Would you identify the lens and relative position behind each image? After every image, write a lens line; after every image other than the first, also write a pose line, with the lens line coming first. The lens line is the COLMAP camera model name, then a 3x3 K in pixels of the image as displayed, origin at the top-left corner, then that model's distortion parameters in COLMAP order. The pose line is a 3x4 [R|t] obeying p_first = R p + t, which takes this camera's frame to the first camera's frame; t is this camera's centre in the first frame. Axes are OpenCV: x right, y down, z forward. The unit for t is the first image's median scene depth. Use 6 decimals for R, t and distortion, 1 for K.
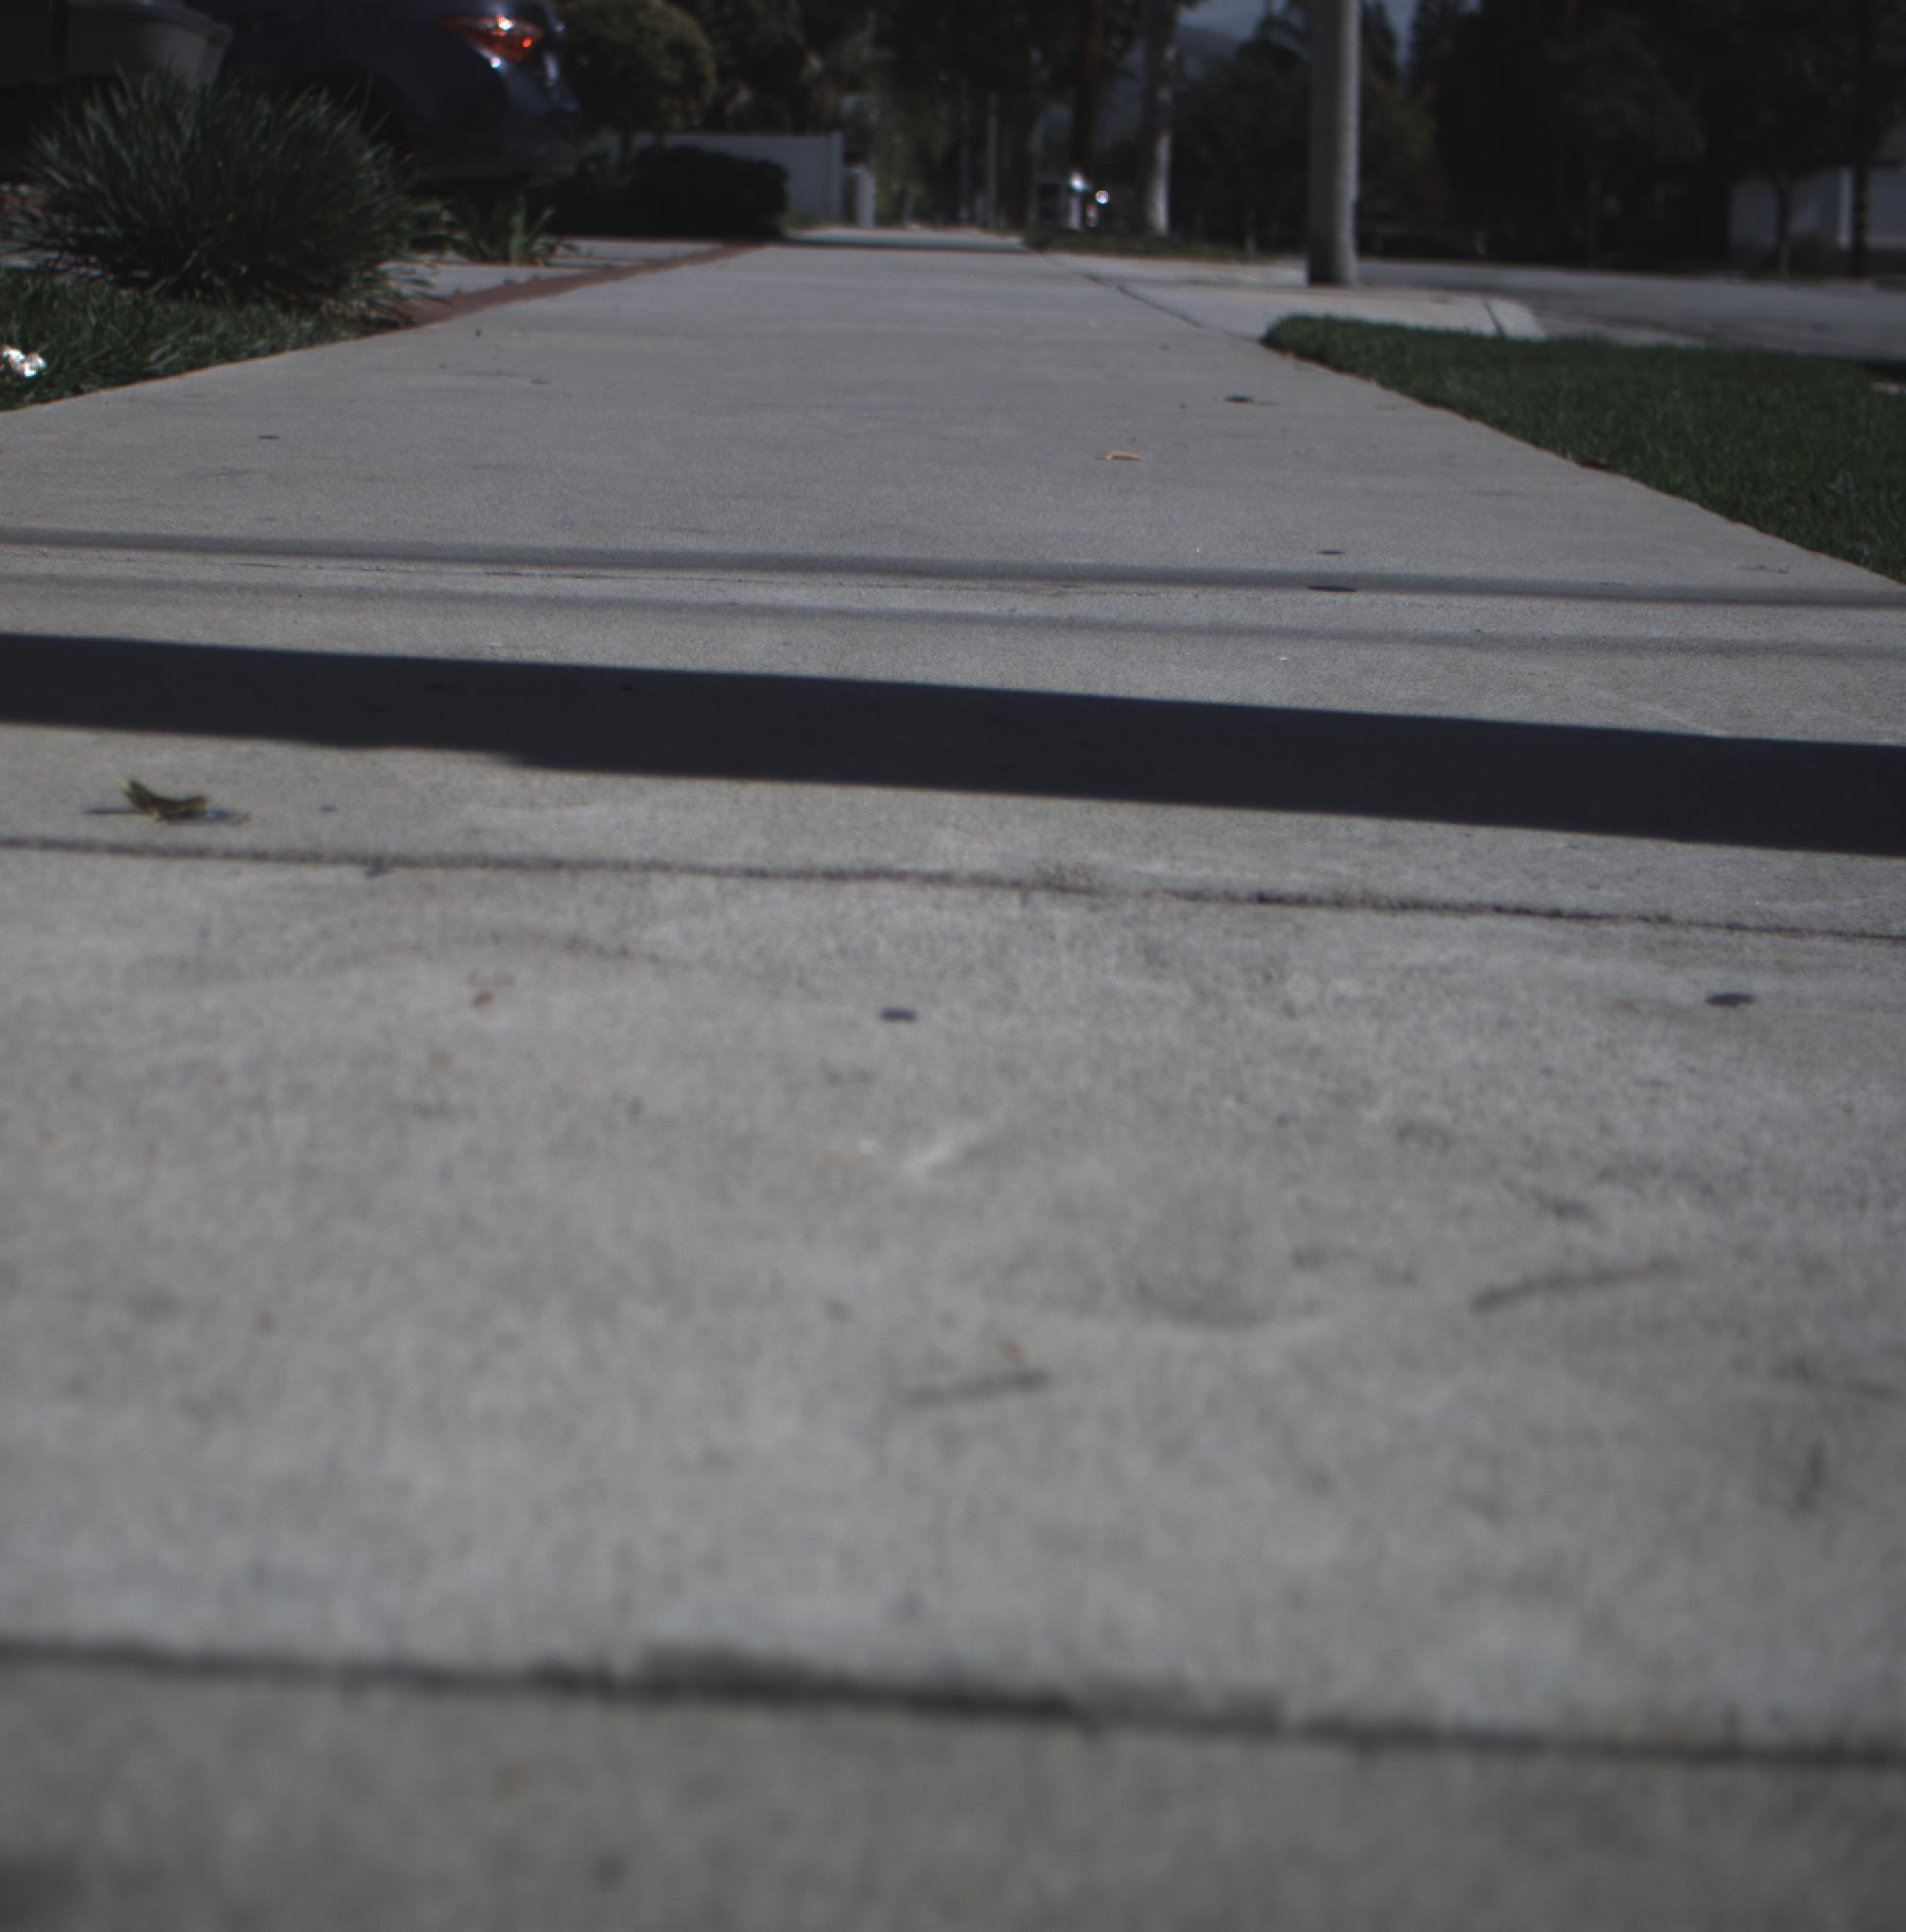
lens RADIAL K [[4327.5, 0, 952.5], [0, 4327.5, 964.7], [0, 0, 1]] dist [-0.104160, 0.551299]
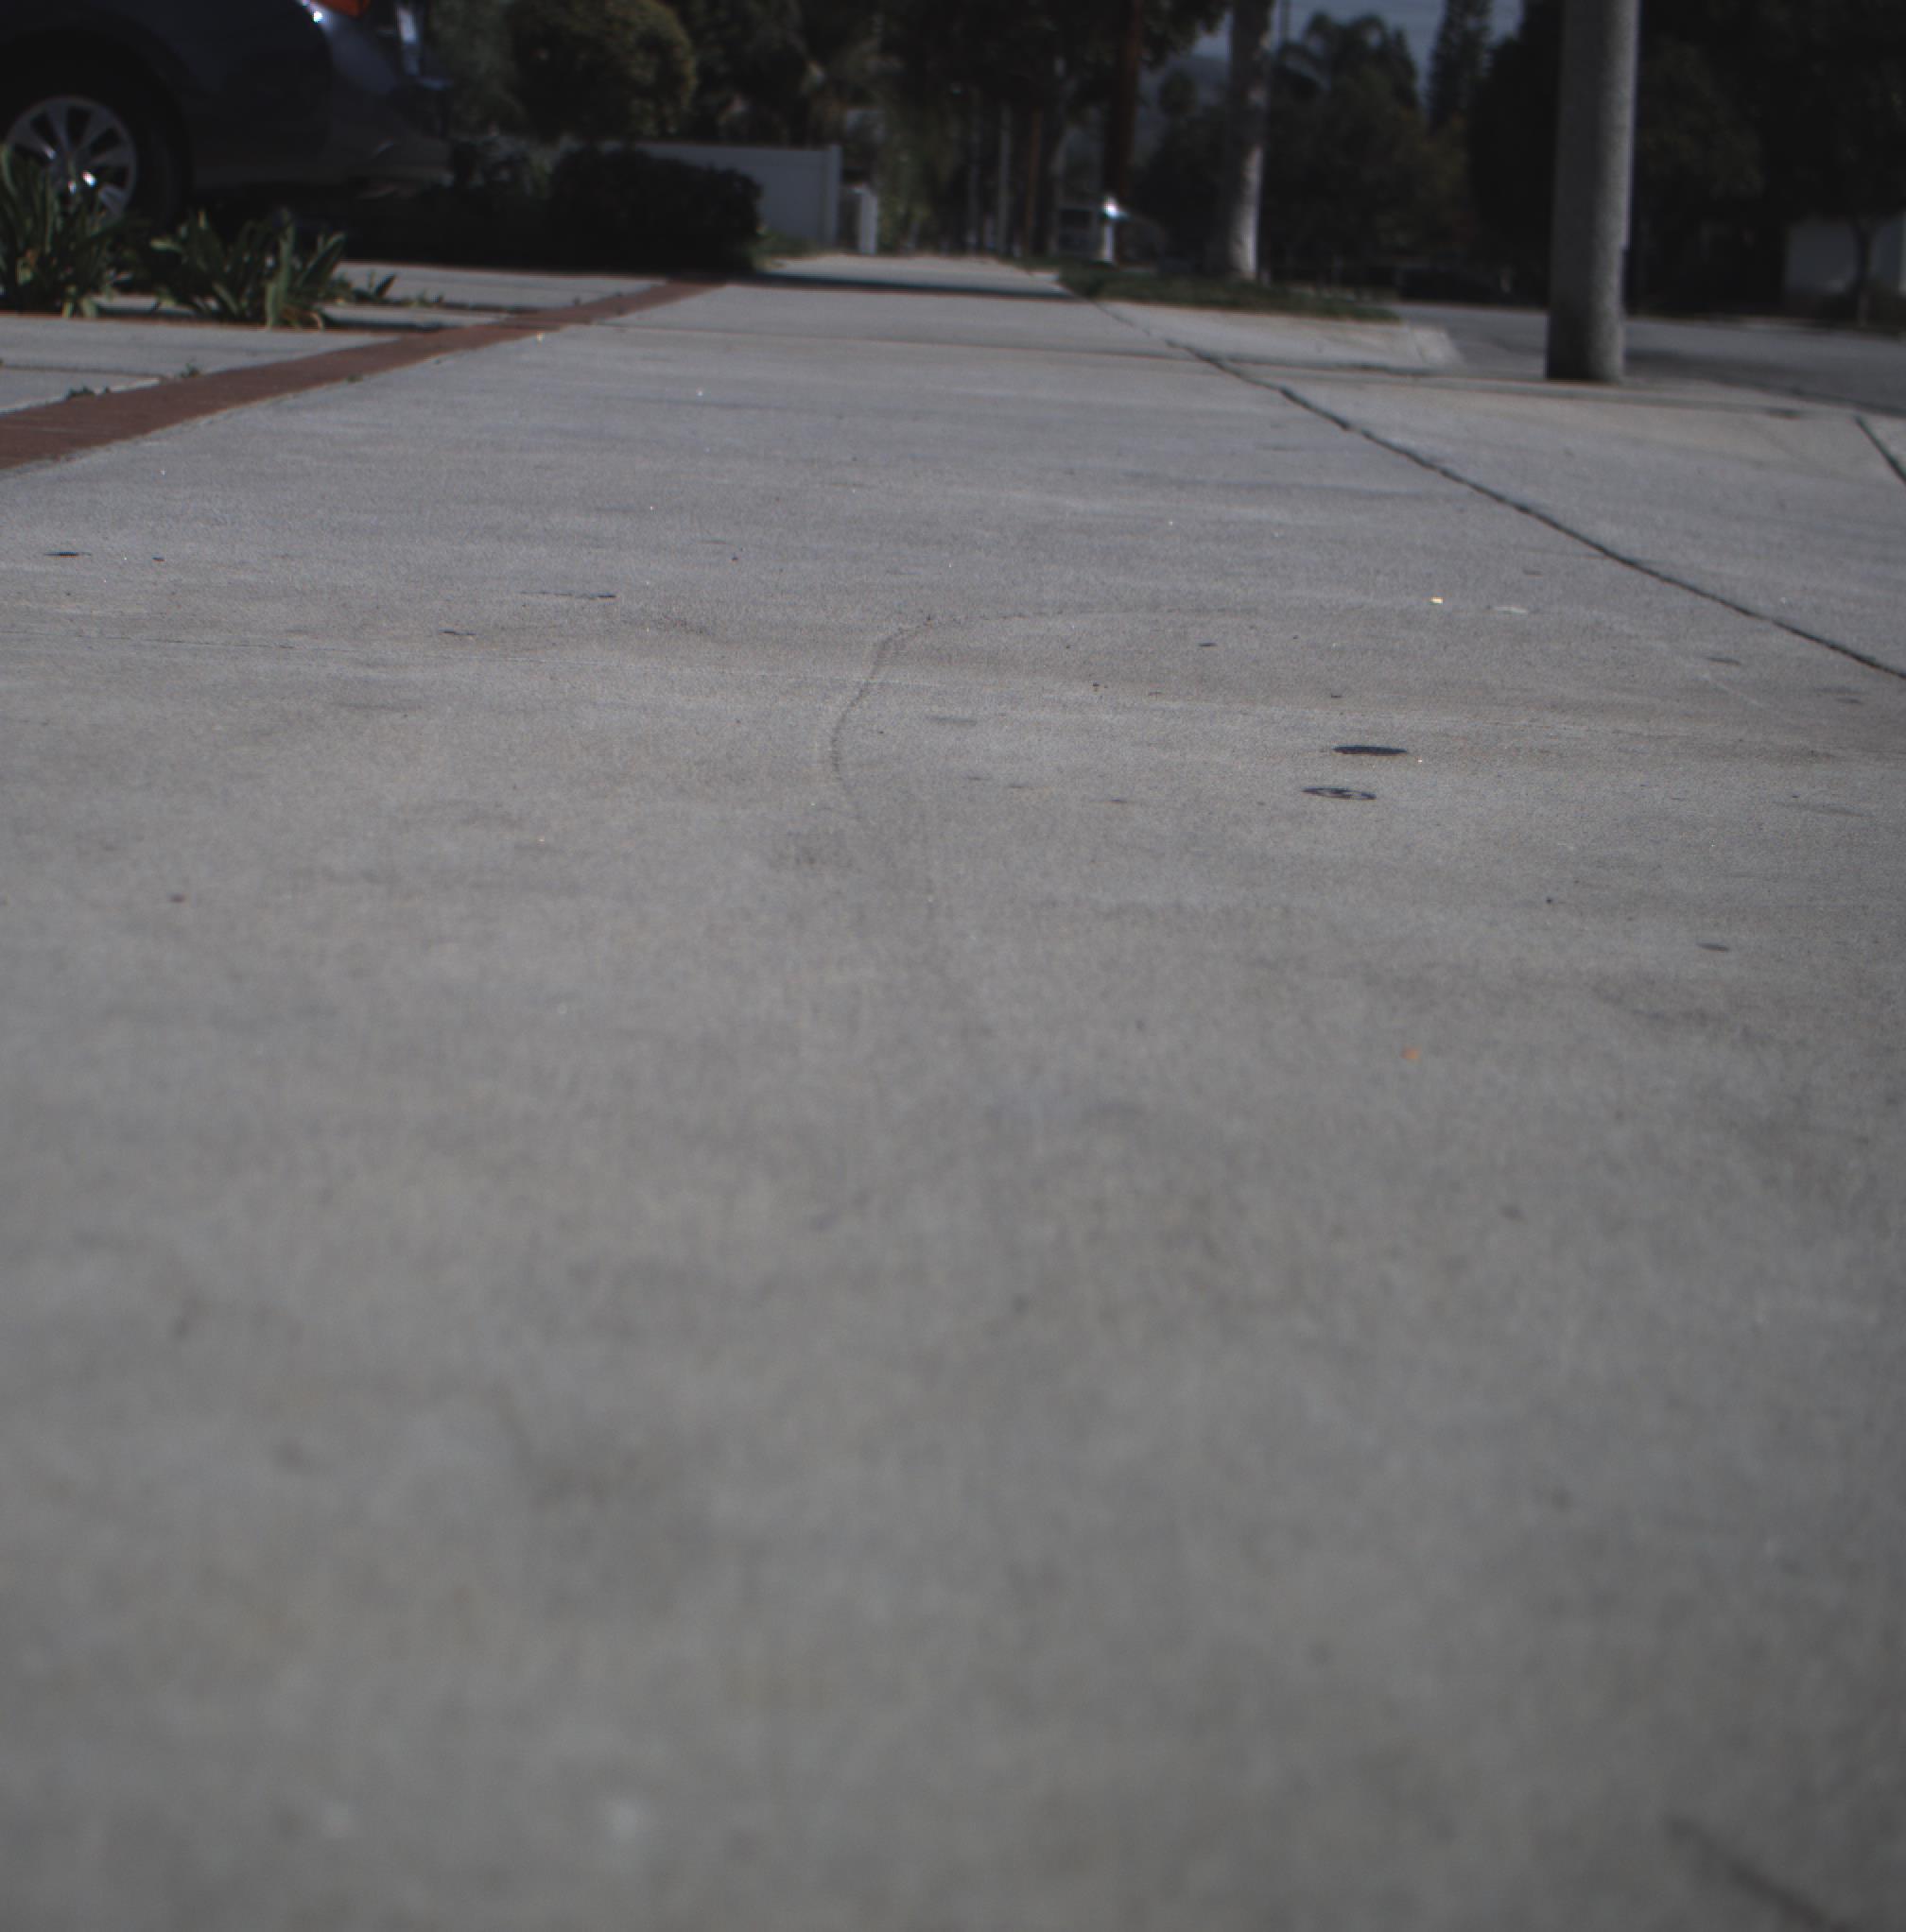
lens RADIAL K [[4336.1, 0, 923.0], [0, 4336.1, 1008.8], [0, 0, 1]] dist [-0.106891, 0.469913]
pose [[0.999740, 0.022480, -0.003909, -0.001772], [-0.022463, 0.999738, 0.004509, -0.024309], [0.004009, -0.004420, 0.999982, 0.134674]]
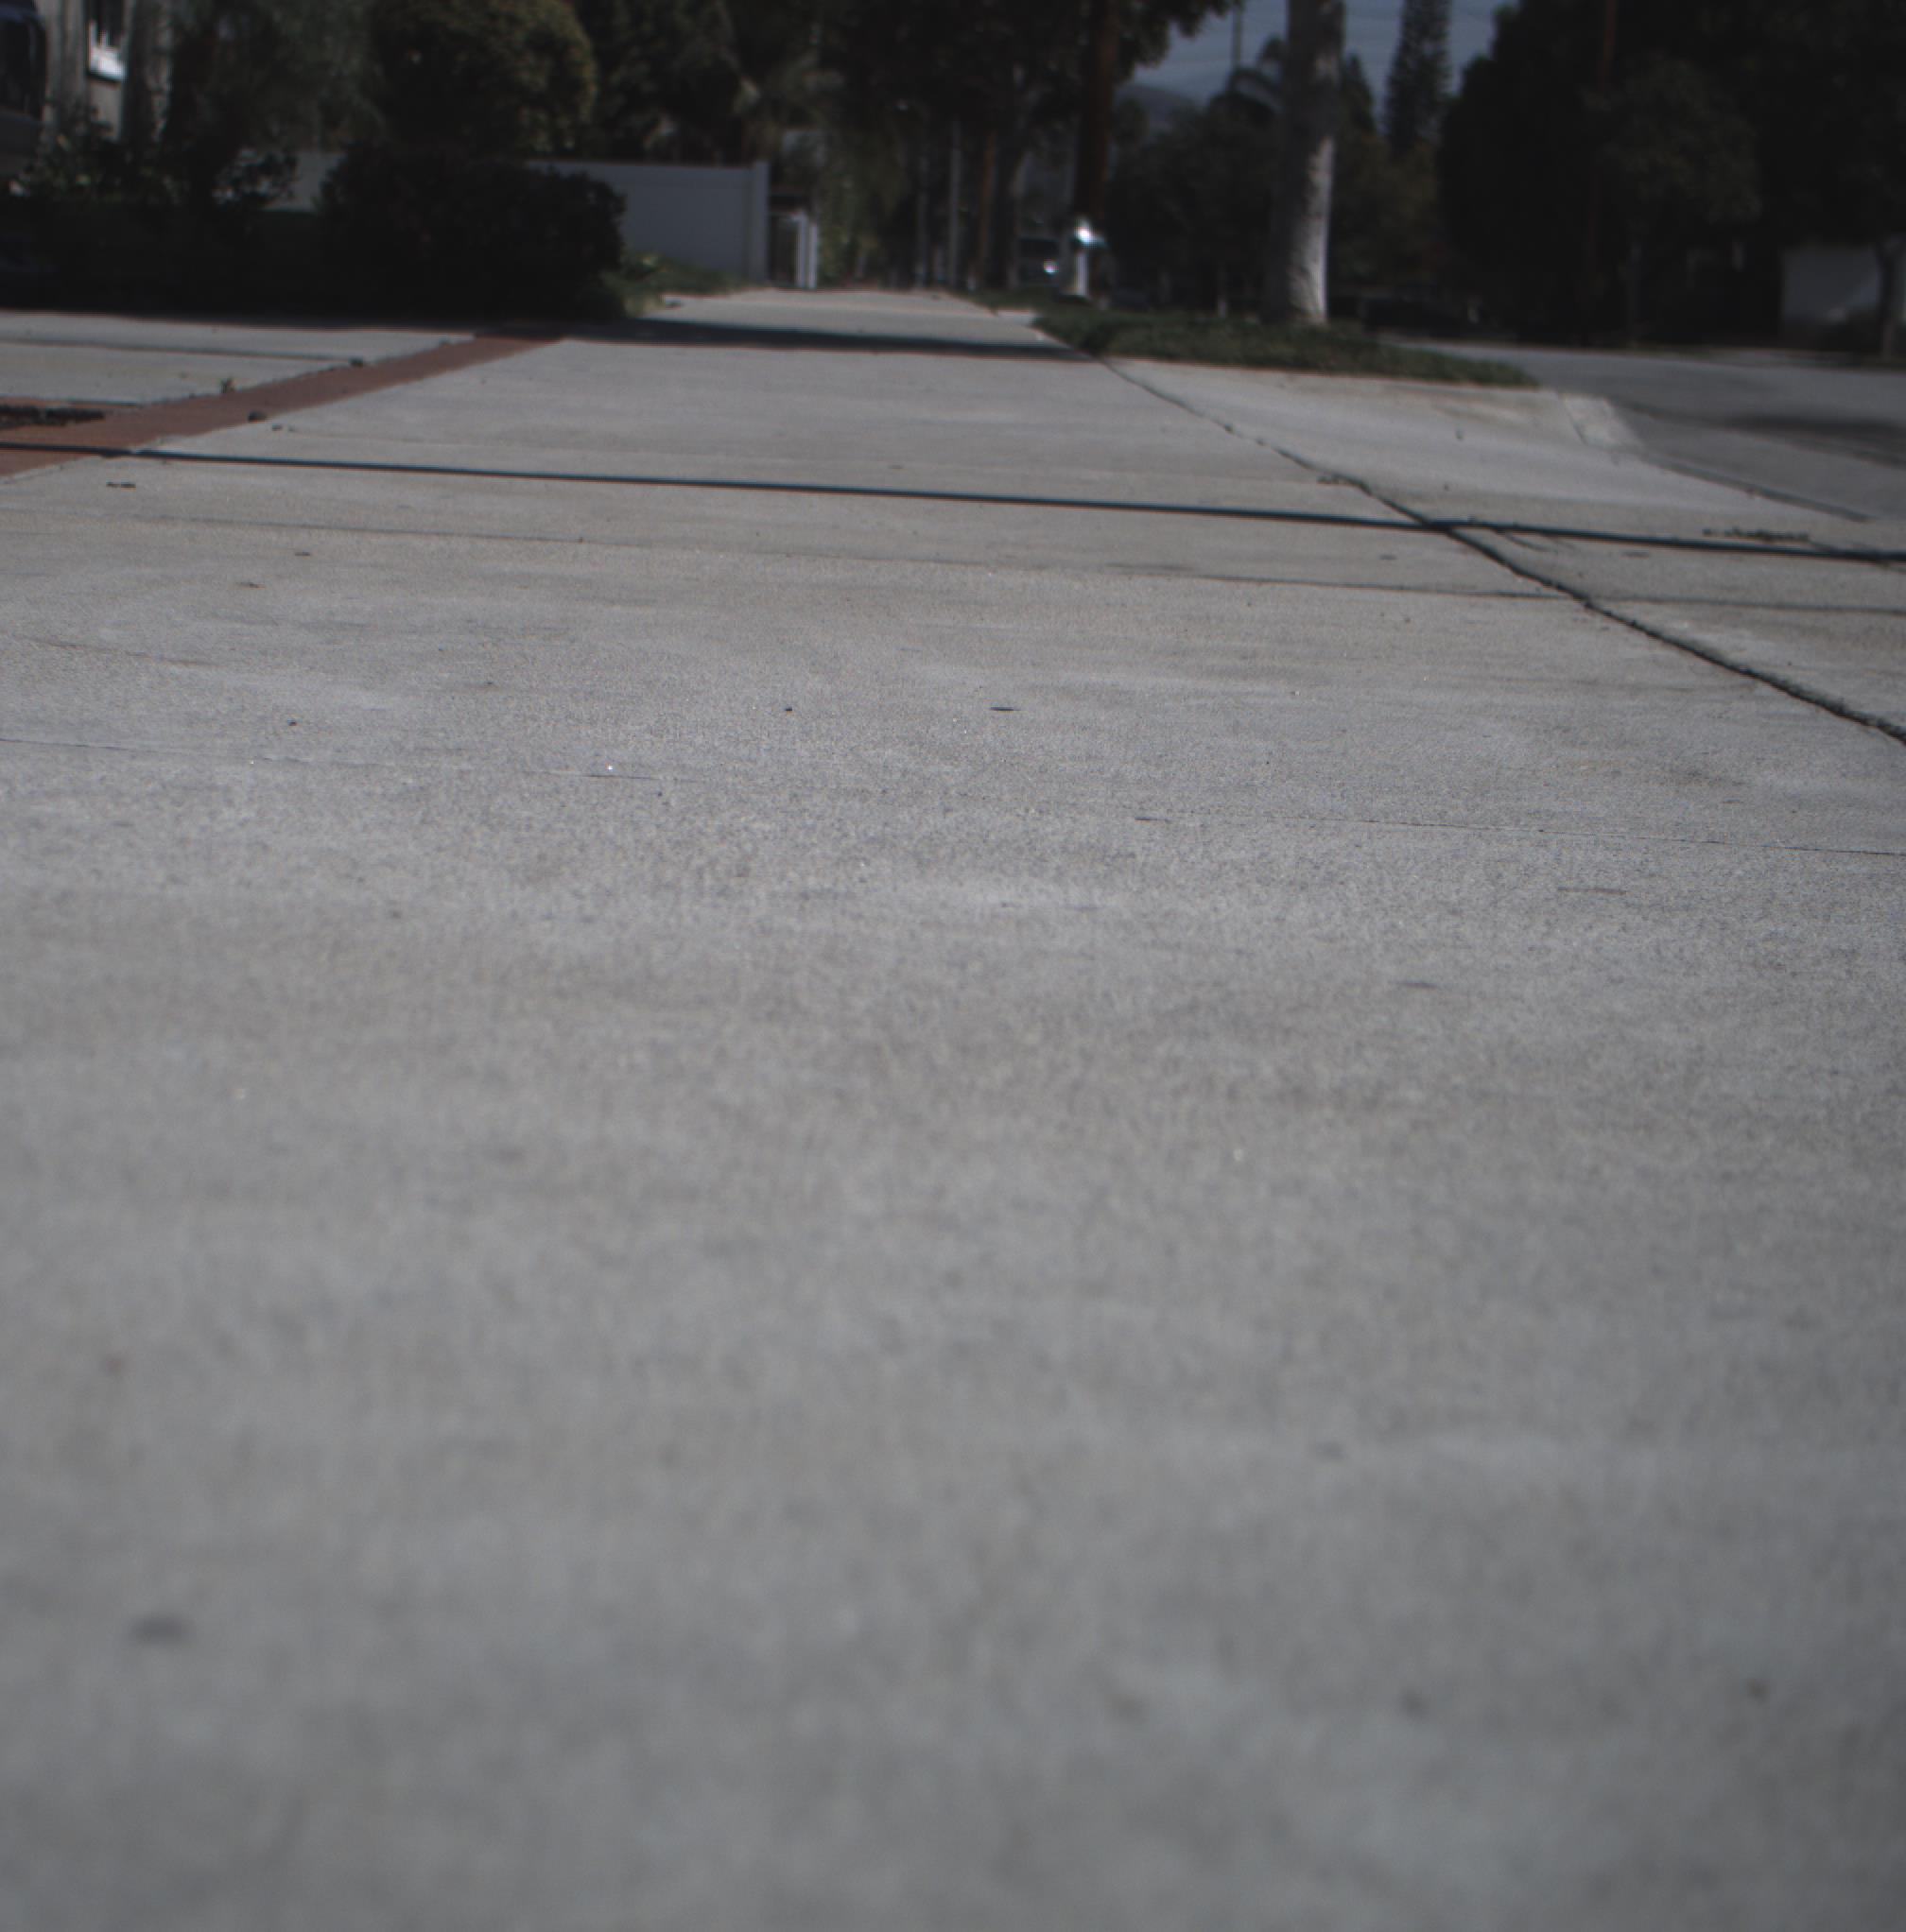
lens RADIAL K [[4357.0, 0, 952.6], [0, 4357.0, 965.2], [0, 0, 1]] dist [-0.055815, 0.054207]
pose [[0.999813, 0.014287, 0.013003, -0.001508], [-0.014109, 0.999806, -0.013730, -0.046255], [-0.013197, 0.013544, 0.999821, 0.261126]]
